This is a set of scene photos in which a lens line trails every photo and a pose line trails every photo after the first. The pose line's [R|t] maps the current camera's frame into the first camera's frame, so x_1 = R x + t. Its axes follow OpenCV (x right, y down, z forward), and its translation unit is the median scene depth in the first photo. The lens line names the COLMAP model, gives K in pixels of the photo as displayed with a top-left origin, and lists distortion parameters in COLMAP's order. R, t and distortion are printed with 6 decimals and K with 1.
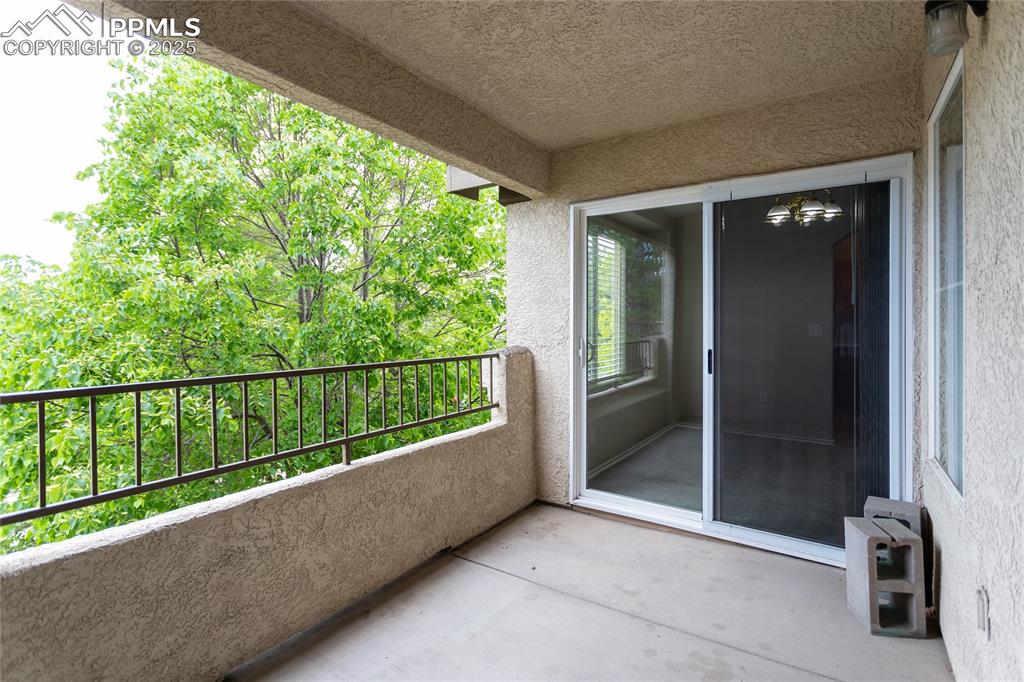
lens RADIAL K [[499.8, 0, 501.6], [0, 499.8, 322.9], [0, 0, 1]] dist [-0.000139, 0.001767]
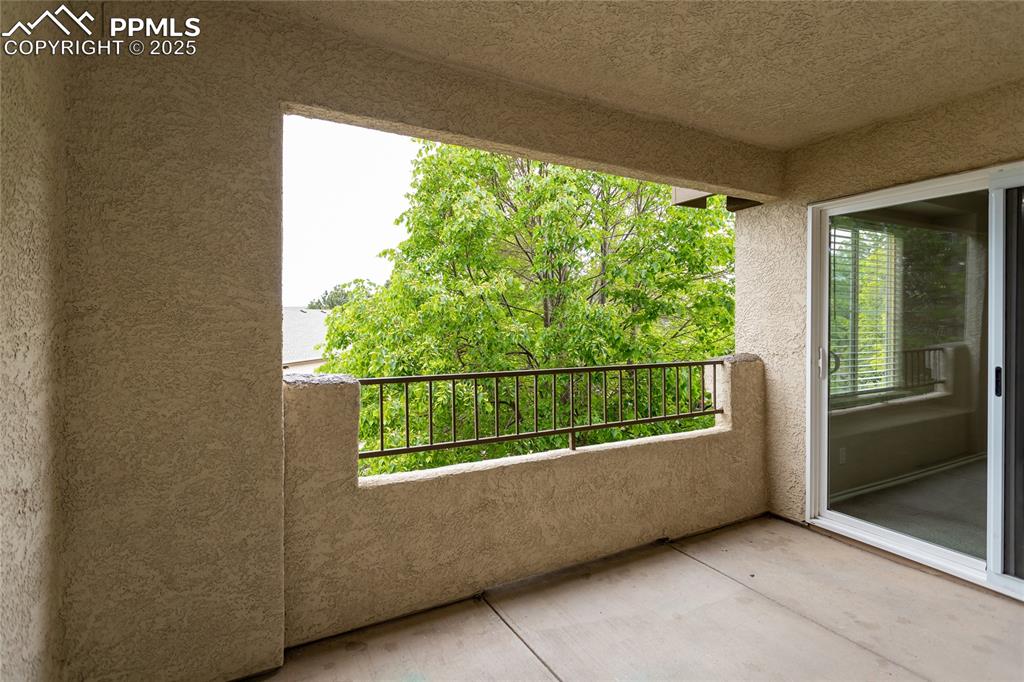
lens RADIAL K [[499.8, 0, 509.8], [0, 499.8, 336.9], [0, 0, 1]] dist [-0.000139, 0.001767]
pose [[0.892107, 0.020618, -0.451353, 0.075532], [-0.004277, 0.999299, 0.037195, -0.025913], [0.451803, -0.031251, 0.891570, -0.107735]]
